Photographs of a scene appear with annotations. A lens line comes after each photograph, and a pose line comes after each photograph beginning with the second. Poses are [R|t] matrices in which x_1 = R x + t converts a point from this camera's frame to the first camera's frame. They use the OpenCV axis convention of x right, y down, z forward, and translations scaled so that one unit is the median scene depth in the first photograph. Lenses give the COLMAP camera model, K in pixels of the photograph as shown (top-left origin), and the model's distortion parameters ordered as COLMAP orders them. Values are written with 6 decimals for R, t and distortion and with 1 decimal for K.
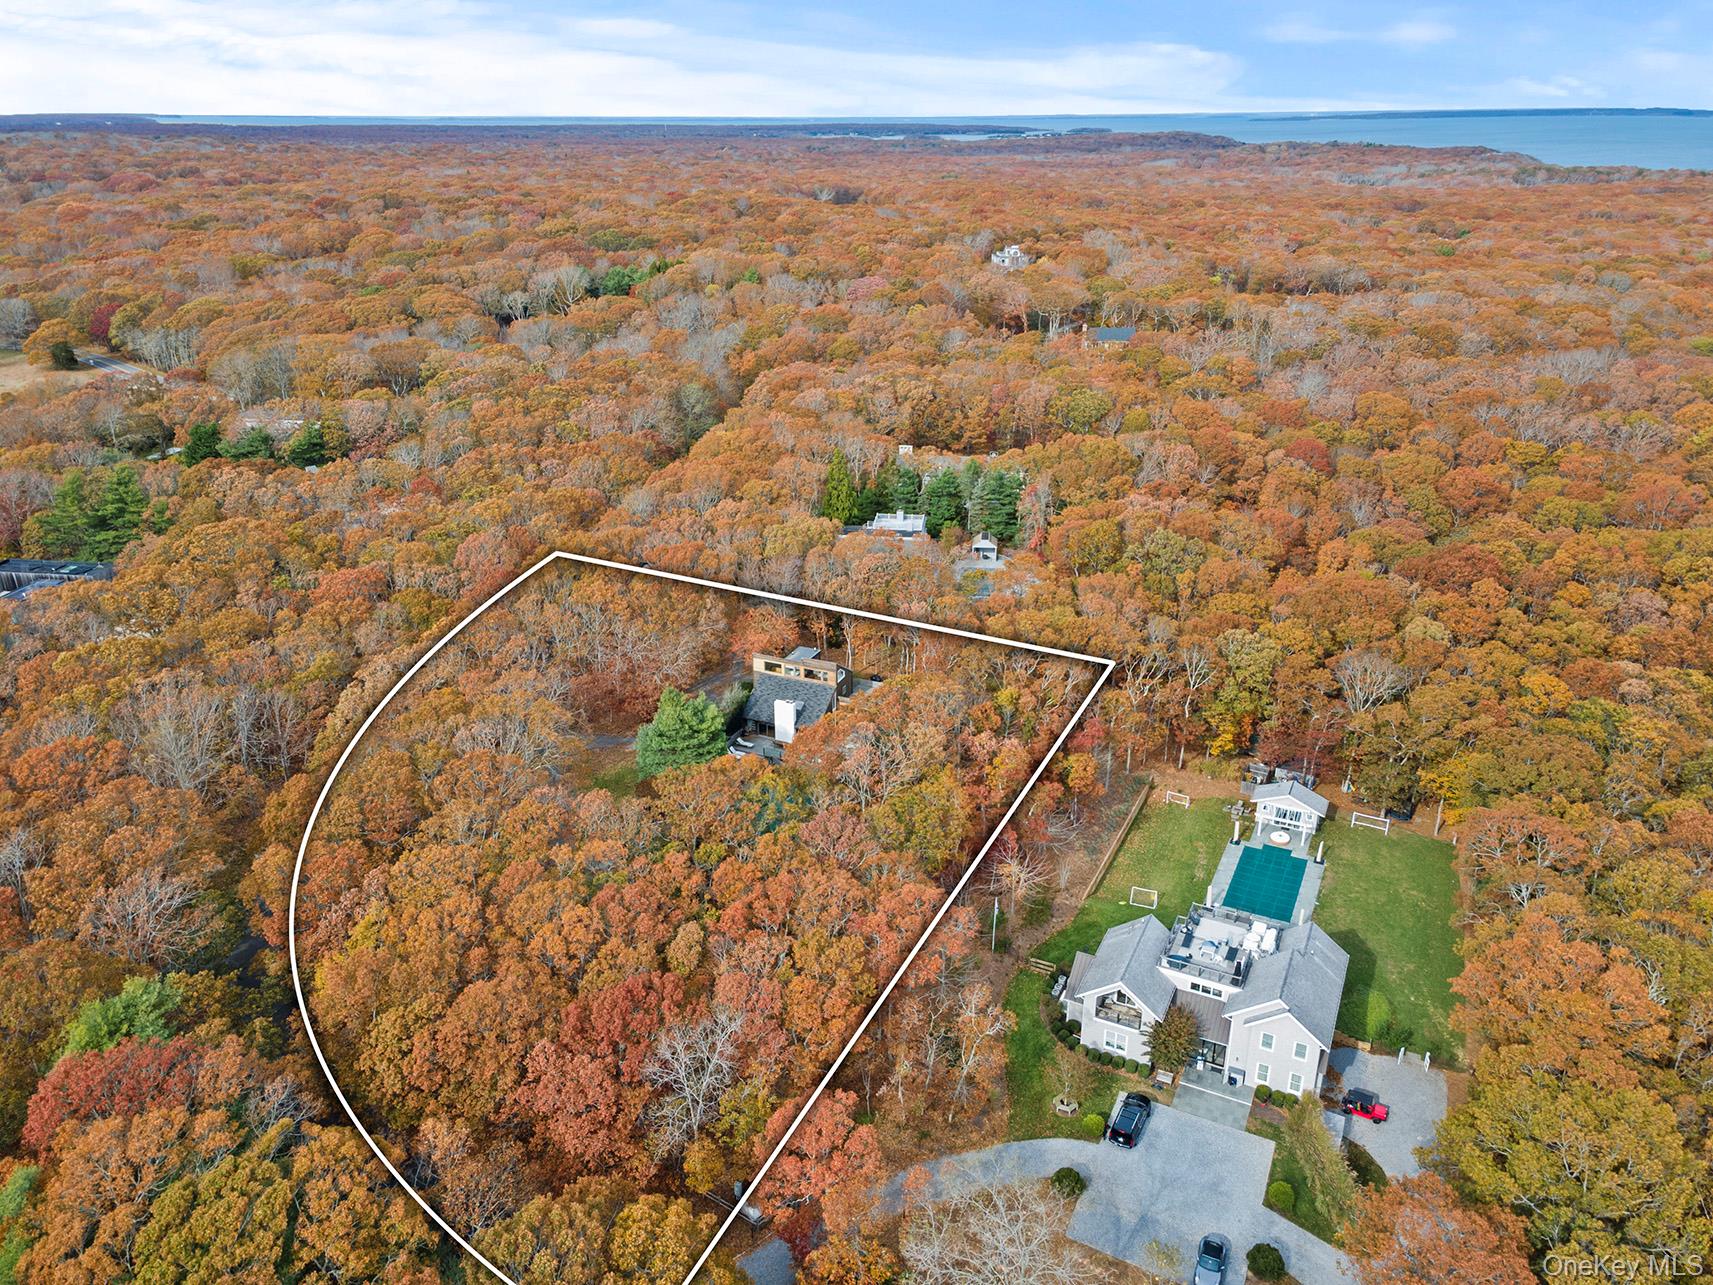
lens RADIAL K [[1257.5, 0, 856.5], [0, 1257.5, 642.5], [0, 0, 1]] dist [0.038581, 0.005365]
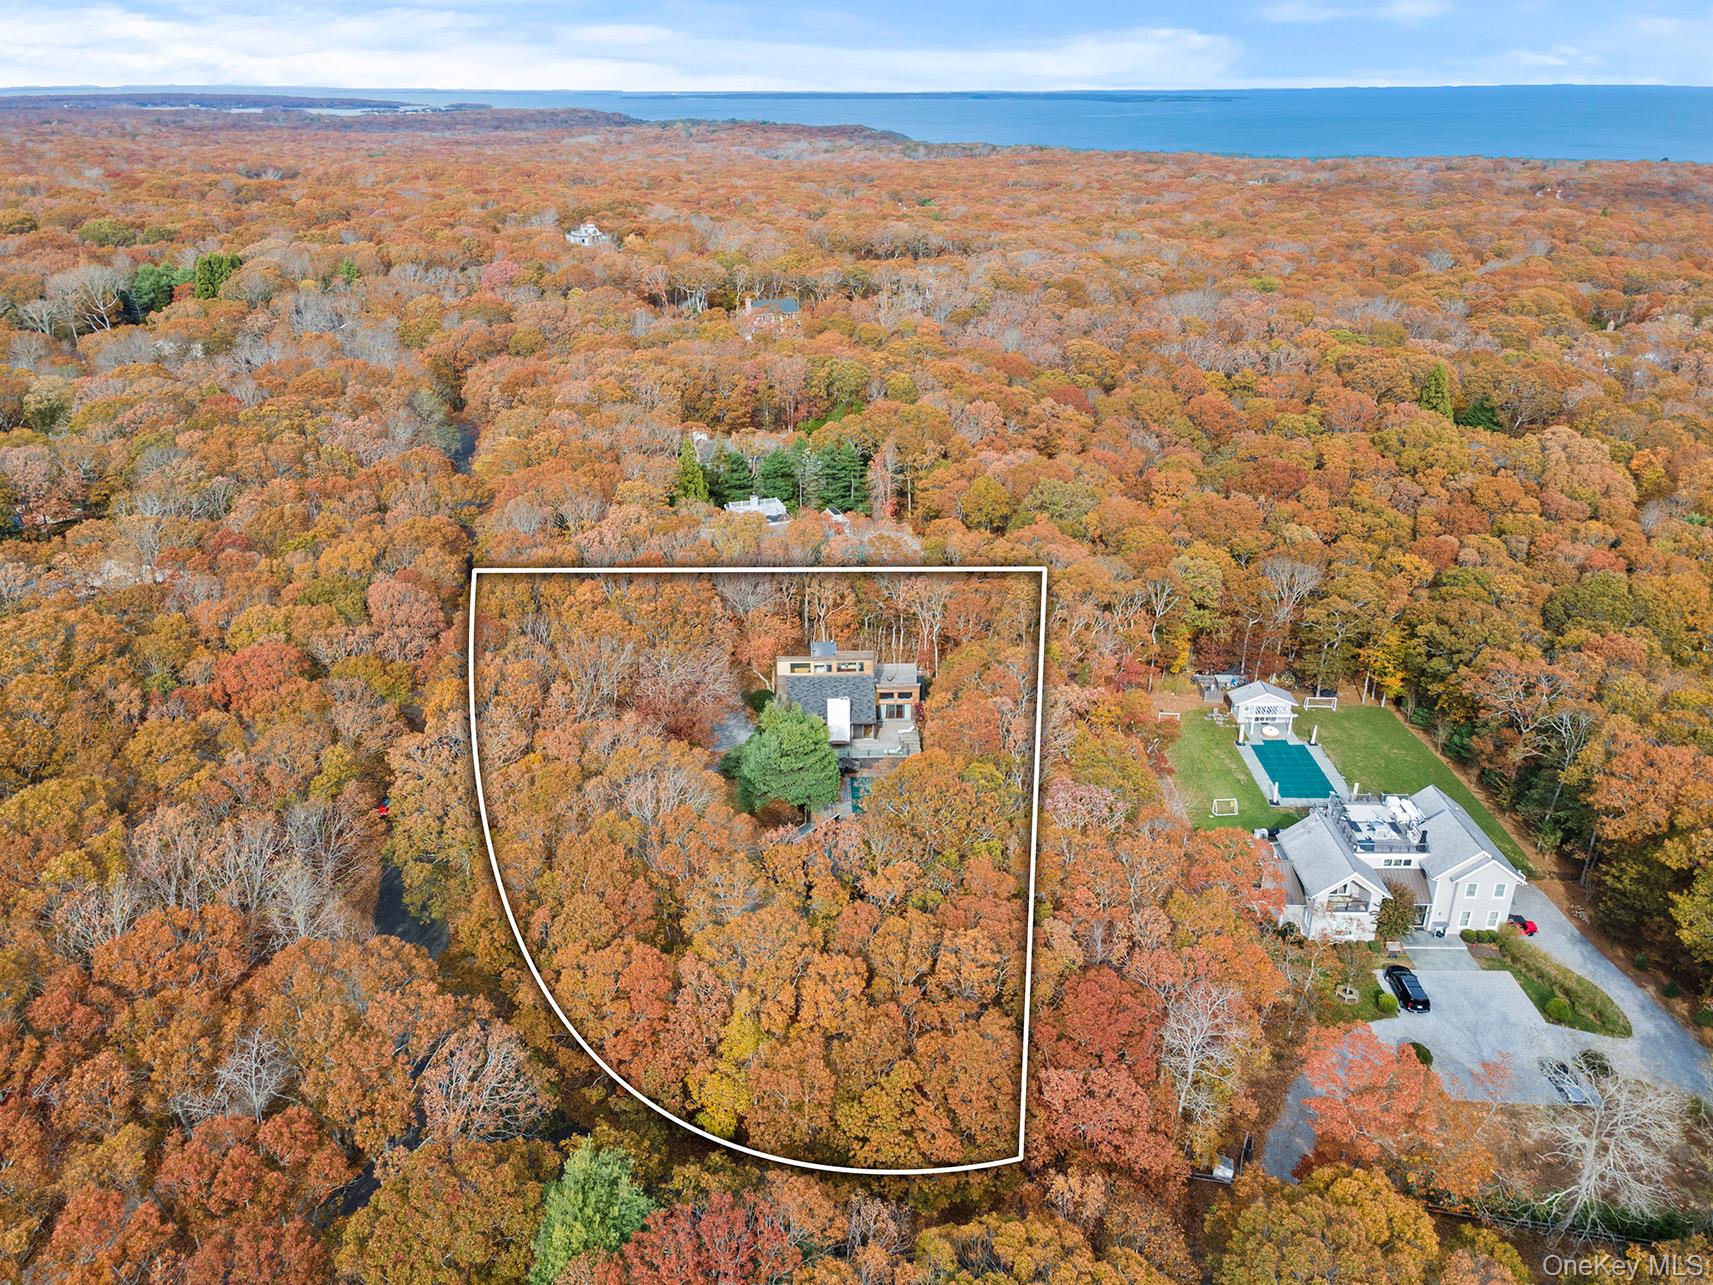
lens RADIAL K [[1257.5, 0, 856.5], [0, 1257.5, 642.5], [0, 0, 1]] dist [0.038581, 0.005365]
pose [[0.897894, -0.174501, 0.404147, -0.416075], [0.168221, 0.984413, 0.051311, -0.041170], [-0.406801, 0.021914, 0.913254, 0.116408]]
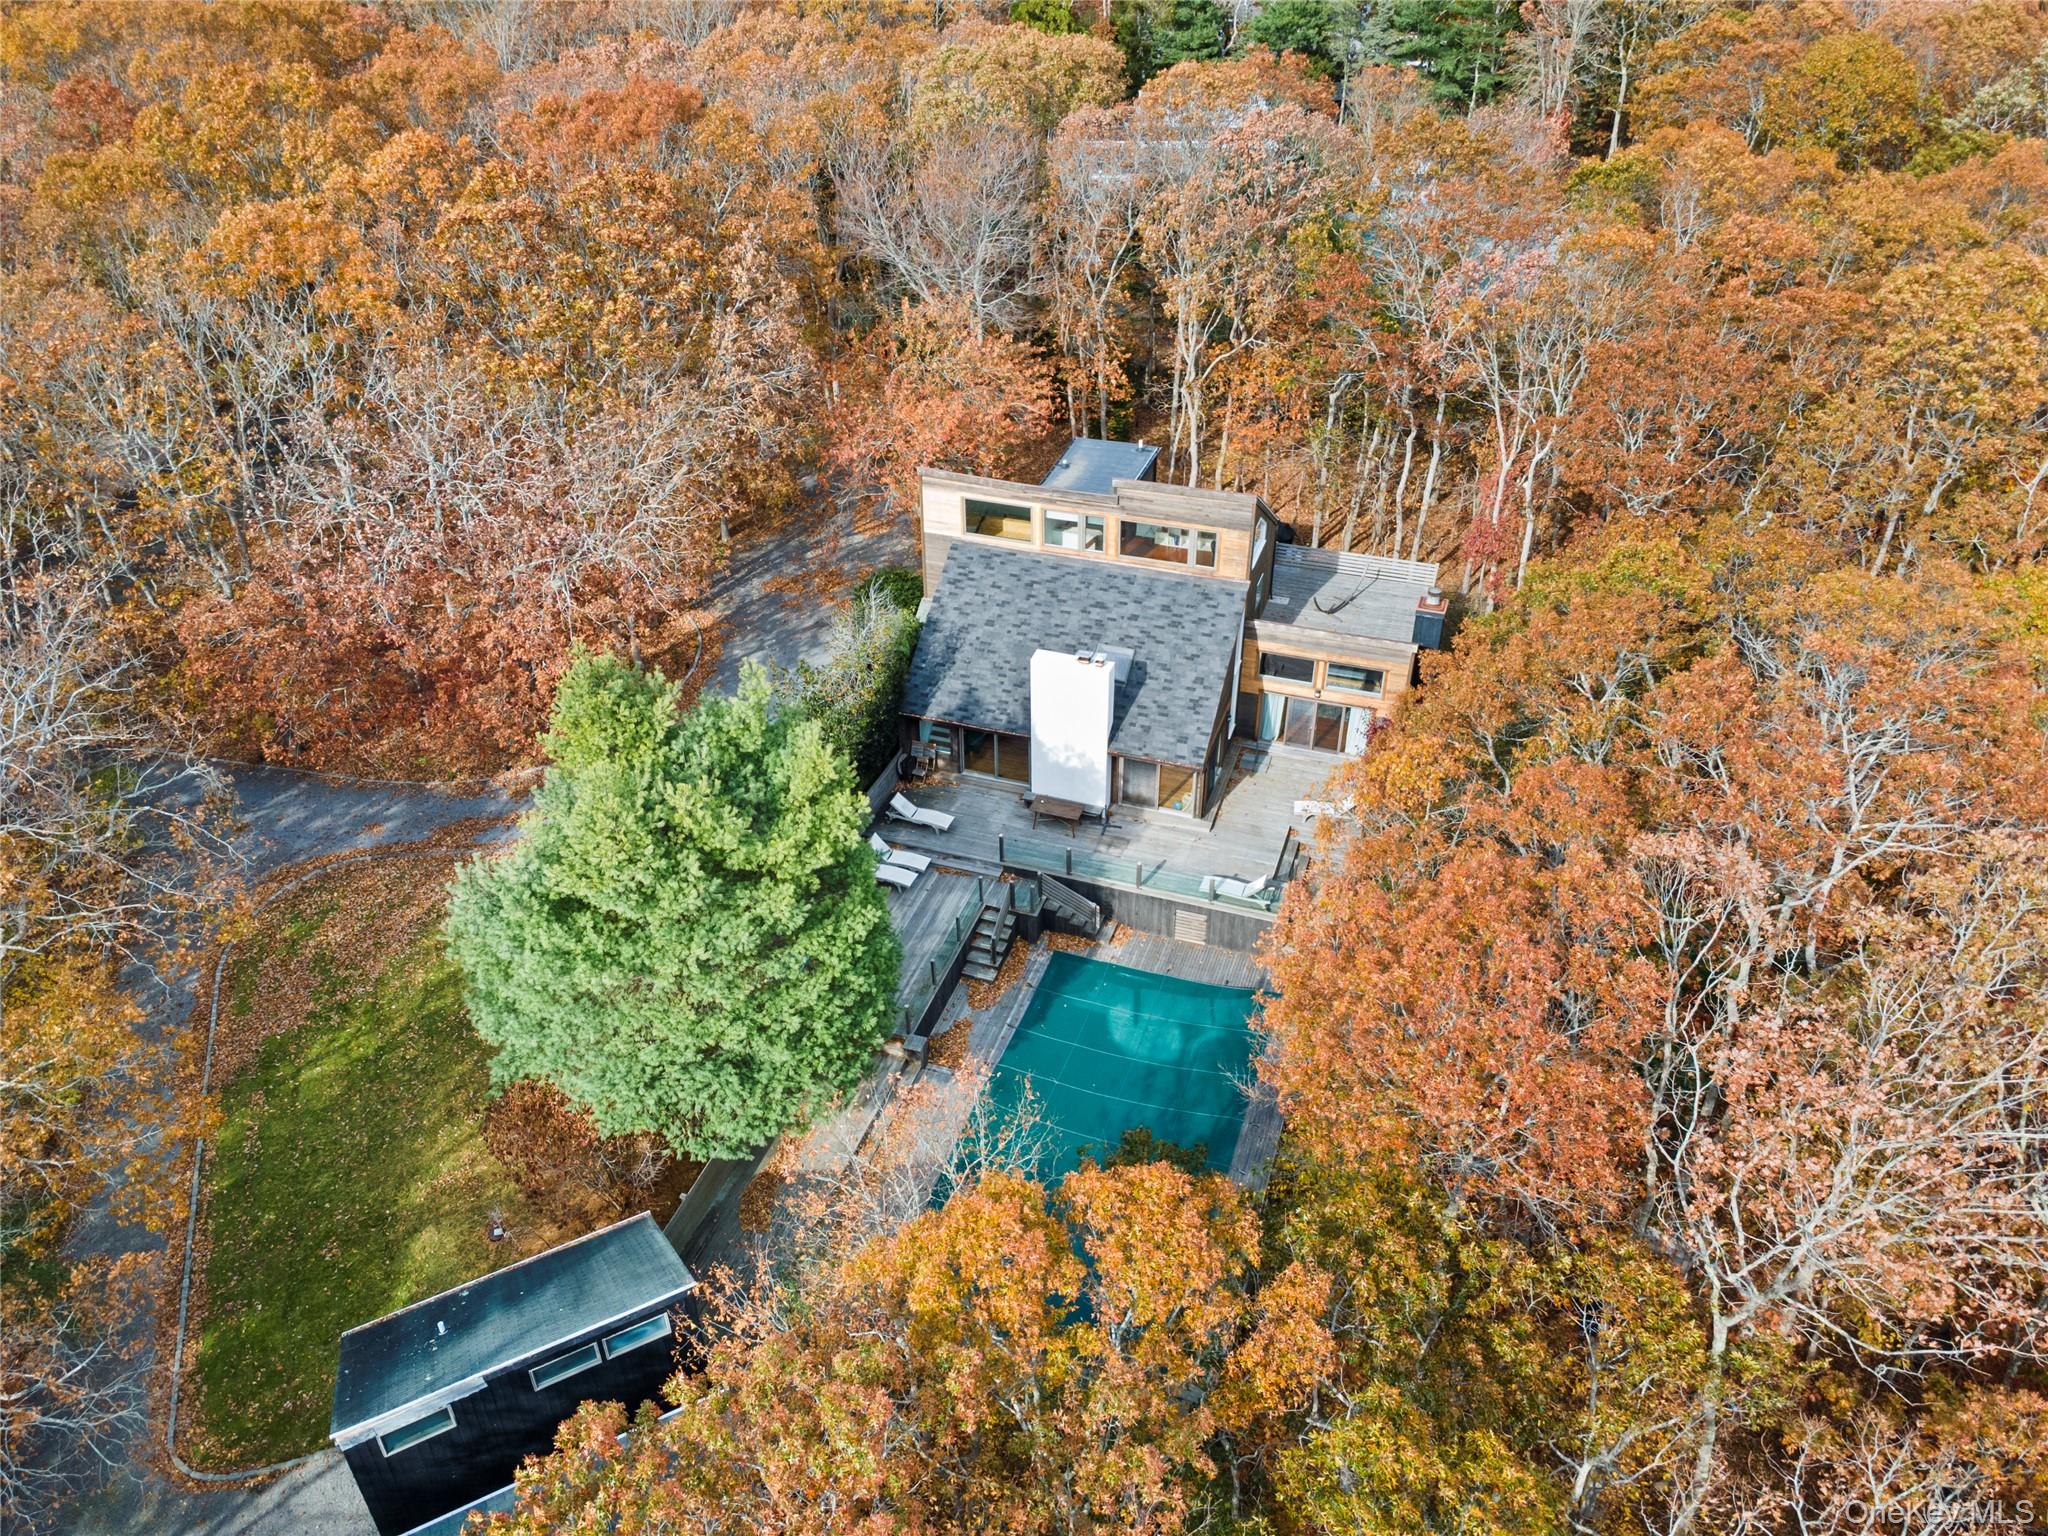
lens RADIAL K [[1503.4, 0, 1024.0], [0, 1503.4, 768.0], [0, 0, 1]] dist [0.038581, 0.005365]
pose [[0.996671, -0.052761, 0.062157, -0.085872], [0.038328, 0.976093, 0.213948, 0.003135], [-0.071959, -0.210854, 0.974865, 0.682113]]
